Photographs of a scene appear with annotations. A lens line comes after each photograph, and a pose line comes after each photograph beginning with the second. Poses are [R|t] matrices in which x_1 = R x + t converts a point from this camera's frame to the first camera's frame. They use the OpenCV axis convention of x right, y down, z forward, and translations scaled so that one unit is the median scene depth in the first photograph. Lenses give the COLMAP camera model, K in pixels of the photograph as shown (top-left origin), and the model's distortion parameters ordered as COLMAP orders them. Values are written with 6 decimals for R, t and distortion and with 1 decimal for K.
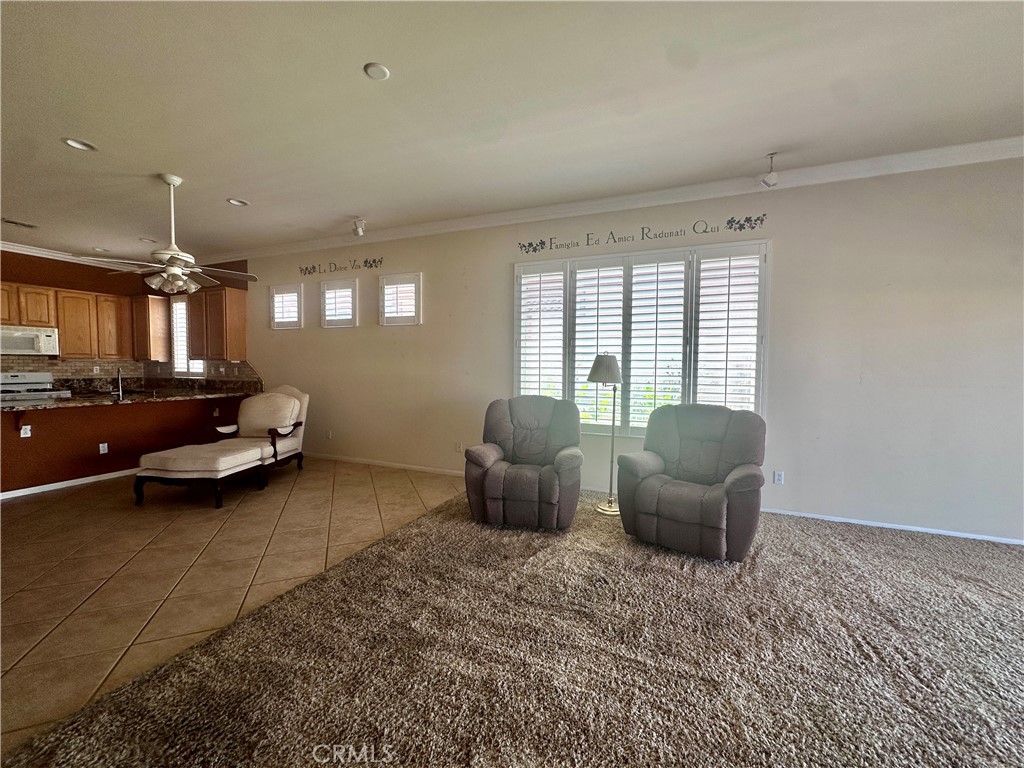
lens RADIAL K [[407.7, 0, 512.0], [0, 407.7, 384.0], [0, 0, 1]] dist [-0.003562, 0.000072]
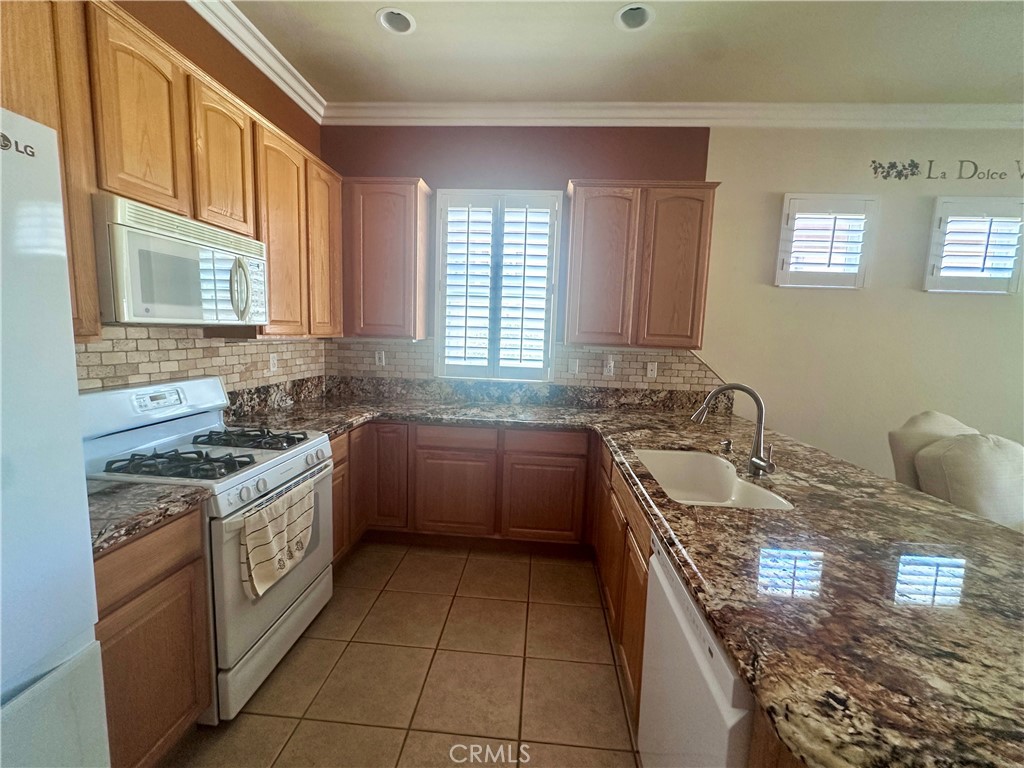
lens RADIAL K [[429.0, 0, 513.4], [0, 429.0, 381.9], [0, 0, 1]] dist [-0.003337, 0.000166]
pose [[0.950174, -0.009458, 0.311576, -1.043964], [-0.013745, 0.997296, 0.072189, -0.054431], [-0.311416, -0.072875, 0.947475, 0.610265]]
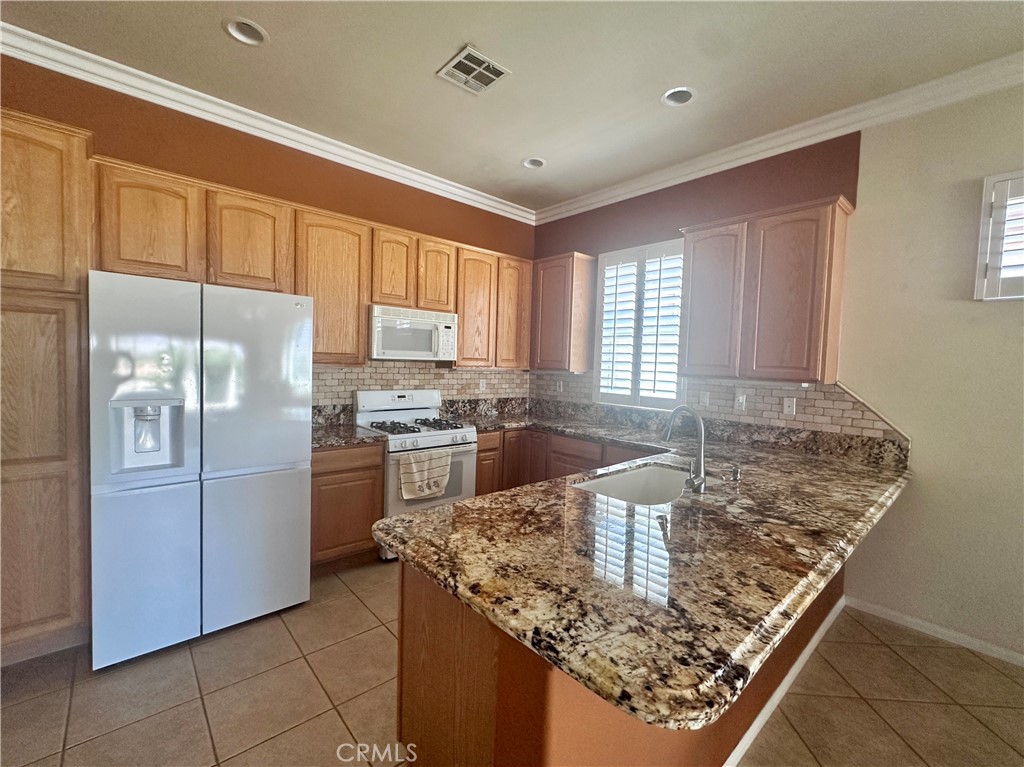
lens RADIAL K [[433.0, 0, 516.4], [0, 433.0, 380.9], [0, 0, 1]] dist [-0.000873, 0.000114]
pose [[0.903449, 0.040354, -0.426792, -0.787832], [-0.046245, 0.998924, -0.003442, -0.045736], [0.426194, 0.022846, 0.904343, 0.493763]]
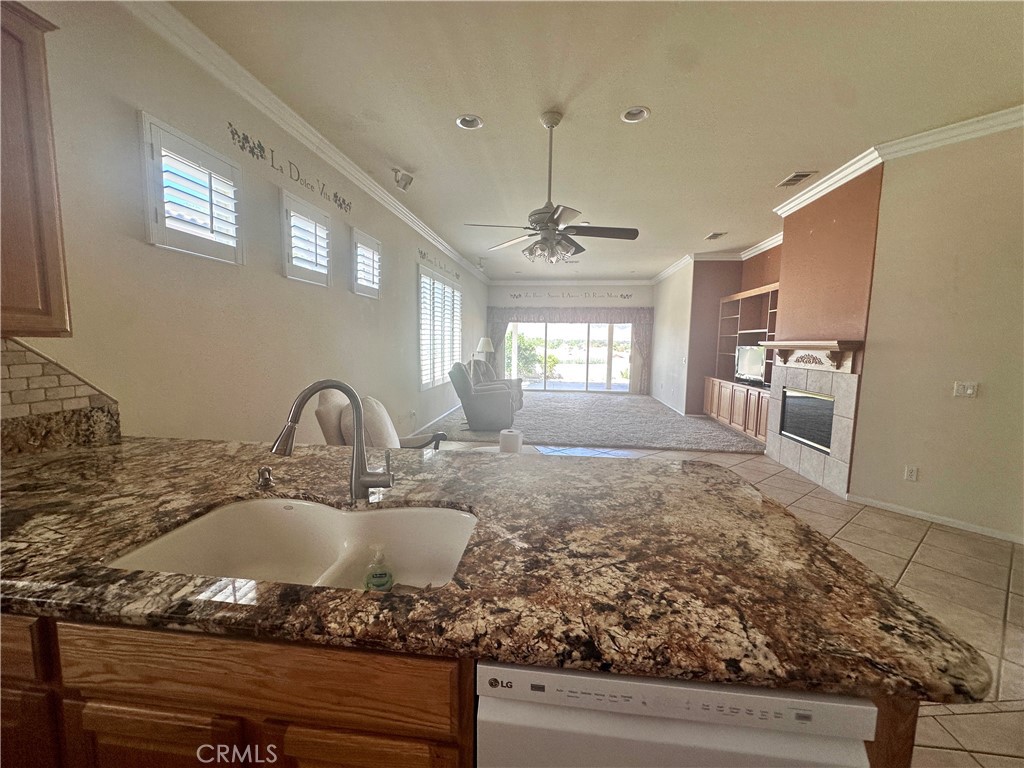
lens RADIAL K [[407.7, 0, 512.0], [0, 407.7, 384.0], [0, 0, 1]] dist [-0.003562, 0.000072]
pose [[-0.262579, -0.111028, 0.958501, -1.007655], [0.028362, 0.992041, 0.122683, -0.052507], [-0.964493, 0.059399, -0.257340, 0.805321]]
